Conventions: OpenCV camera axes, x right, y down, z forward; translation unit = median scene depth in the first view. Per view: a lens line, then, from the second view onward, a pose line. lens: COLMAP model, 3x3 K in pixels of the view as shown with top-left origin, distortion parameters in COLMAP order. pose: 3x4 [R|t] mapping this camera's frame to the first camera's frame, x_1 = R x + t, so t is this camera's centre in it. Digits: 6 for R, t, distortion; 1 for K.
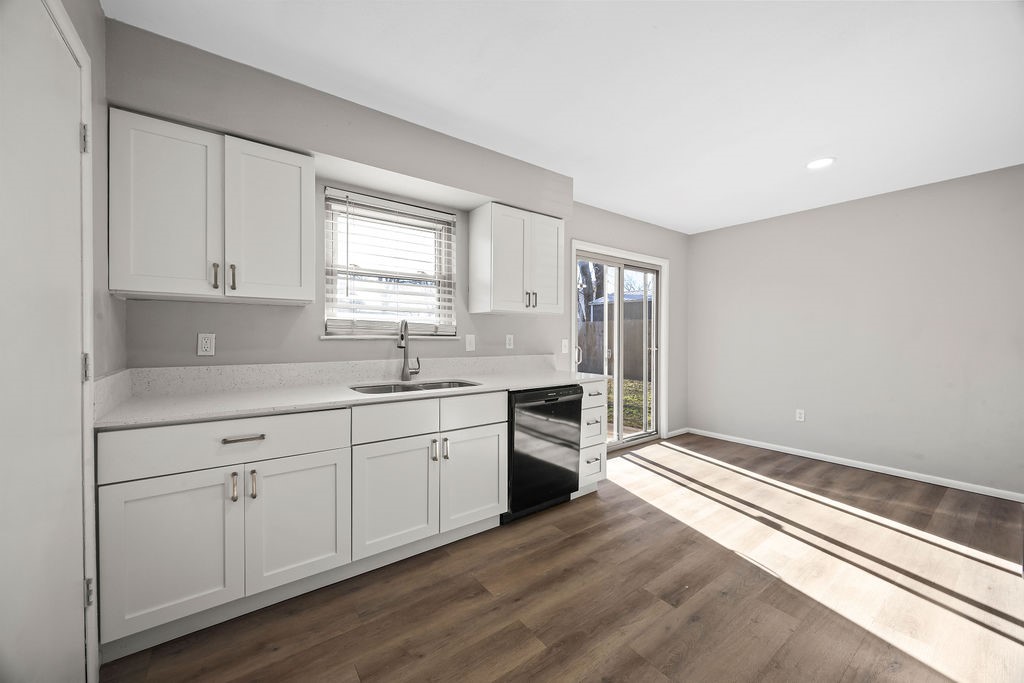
lens RADIAL K [[384.2, 0, 508.5], [0, 384.2, 338.3], [0, 0, 1]] dist [-0.002431, -0.000225]
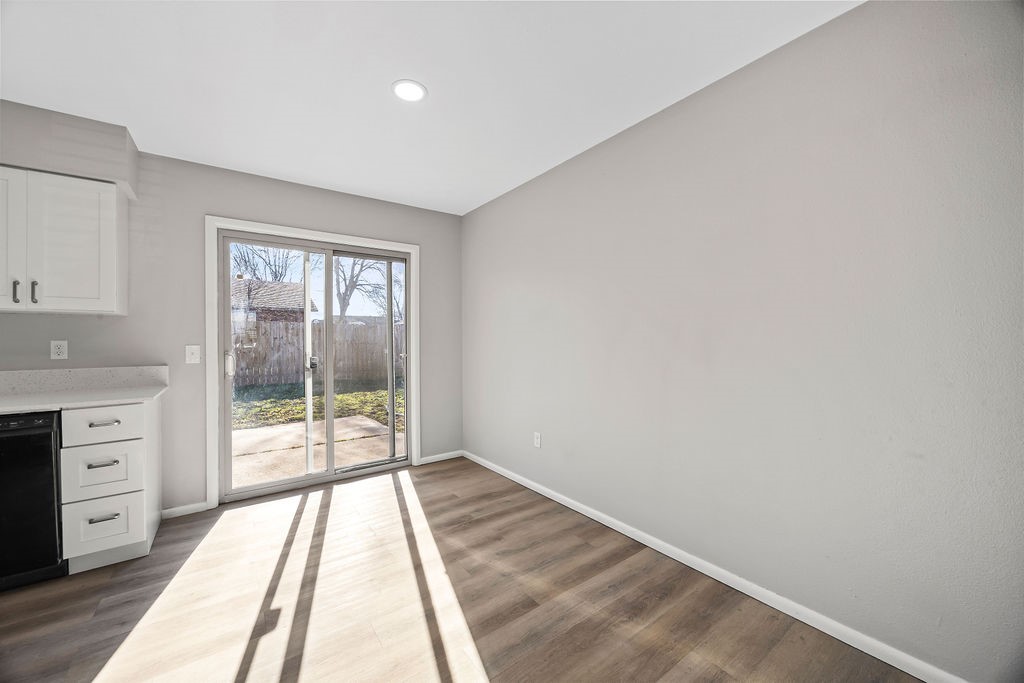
lens RADIAL K [[384.2, 0, 508.5], [0, 384.2, 338.3], [0, 0, 1]] dist [-0.002431, -0.000225]
pose [[0.999938, -0.009904, -0.005148, 1.084131], [0.009862, 0.999919, -0.008033, 0.000930], [0.005227, 0.007982, 0.999954, 0.333413]]
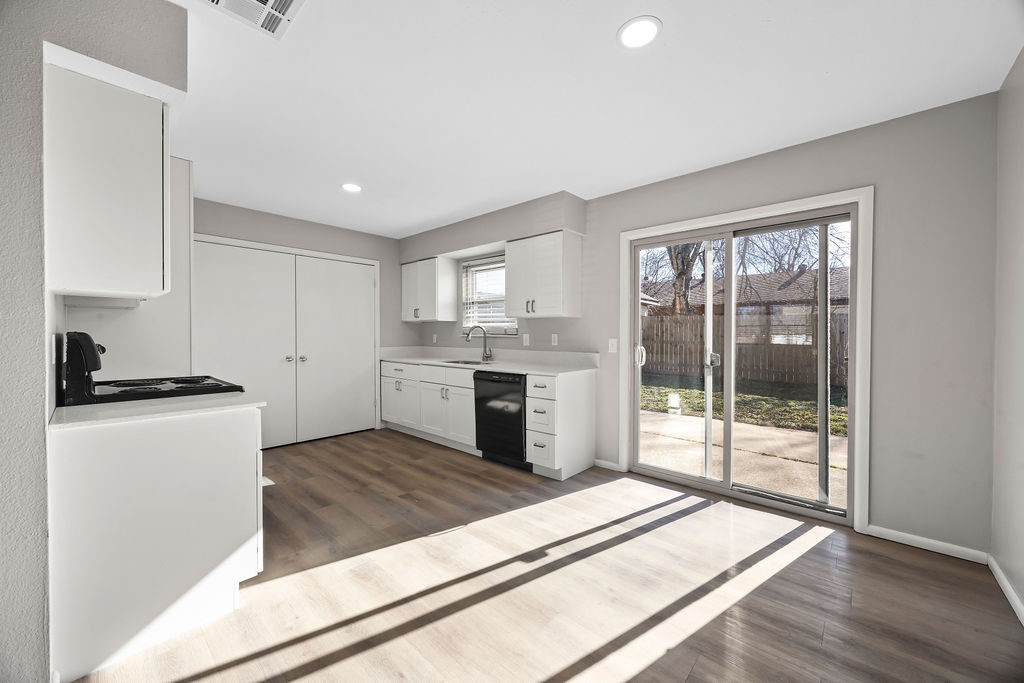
lens RADIAL K [[387.5, 0, 507.2], [0, 387.5, 338.0], [0, 0, 1]] dist [-0.002436, 0.000039]
pose [[0.195271, 0.005231, -0.980735, 1.469323], [-0.008210, 0.999959, 0.003699, -0.000289], [0.980715, 0.007330, 0.195307, 0.760637]]
